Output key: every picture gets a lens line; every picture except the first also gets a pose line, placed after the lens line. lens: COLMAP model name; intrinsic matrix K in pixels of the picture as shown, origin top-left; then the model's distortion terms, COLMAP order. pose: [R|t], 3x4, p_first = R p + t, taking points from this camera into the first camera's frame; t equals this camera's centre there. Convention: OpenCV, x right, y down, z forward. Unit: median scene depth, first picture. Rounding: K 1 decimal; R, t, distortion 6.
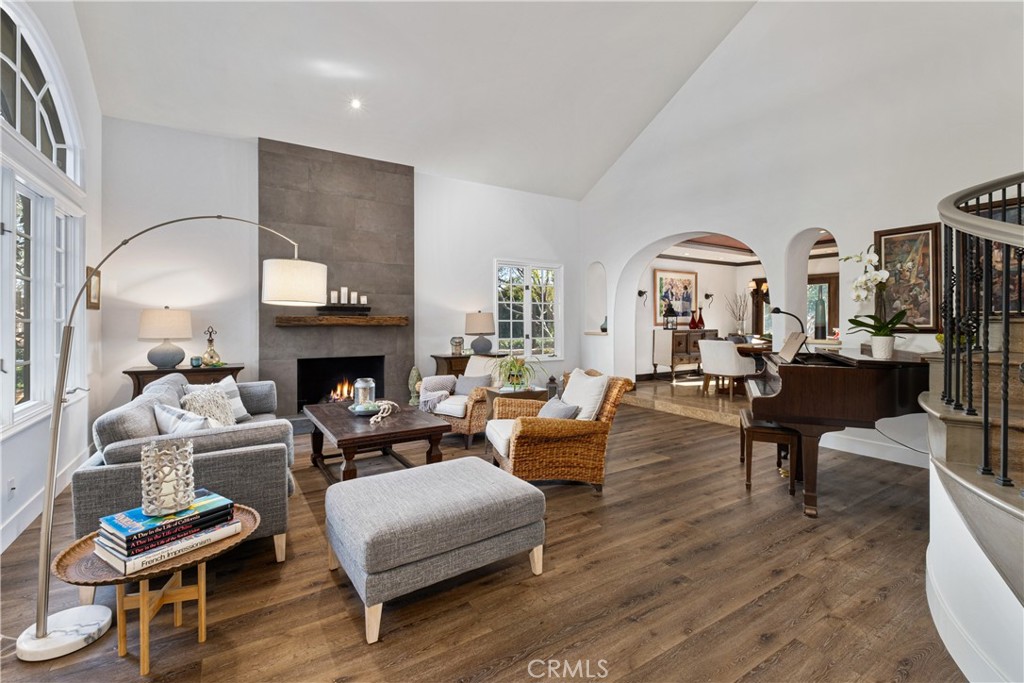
lens RADIAL K [[456.8, 0, 513.8], [0, 456.8, 321.4], [0, 0, 1]] dist [-0.000584, -0.000013]
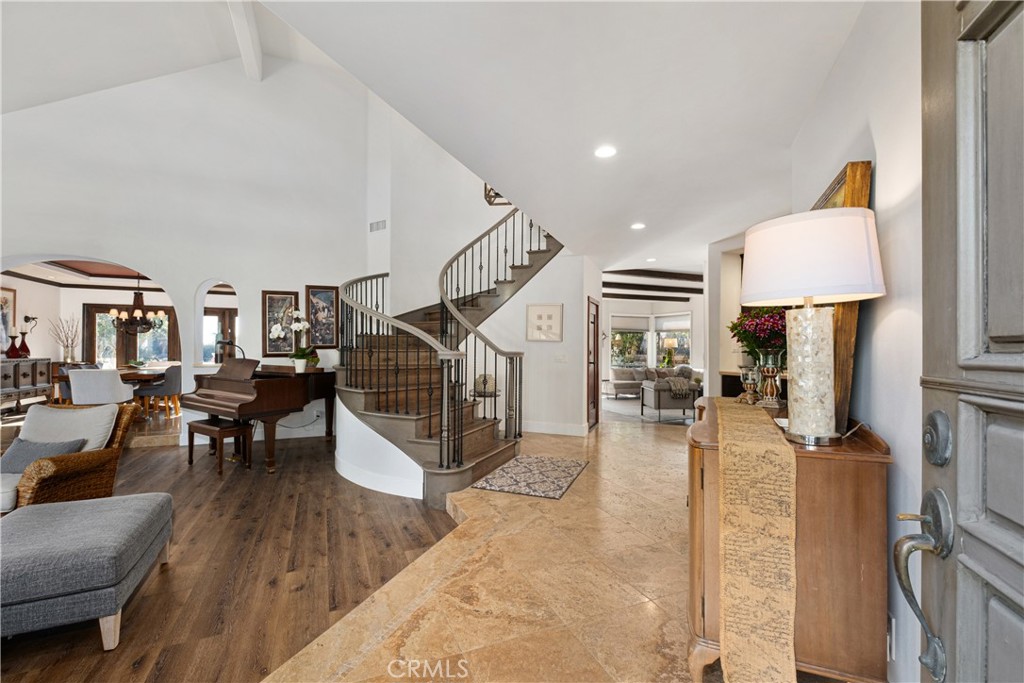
lens RADIAL K [[443.0, 0, 511.1], [0, 443.0, 347.6], [0, 0, 1]] dist [-0.017213, -0.000114]
pose [[0.165717, -0.000696, 0.986173, -0.506297], [-0.002513, 0.999996, 0.001128, -0.010950], [-0.986170, -0.002665, 0.165714, -0.054743]]
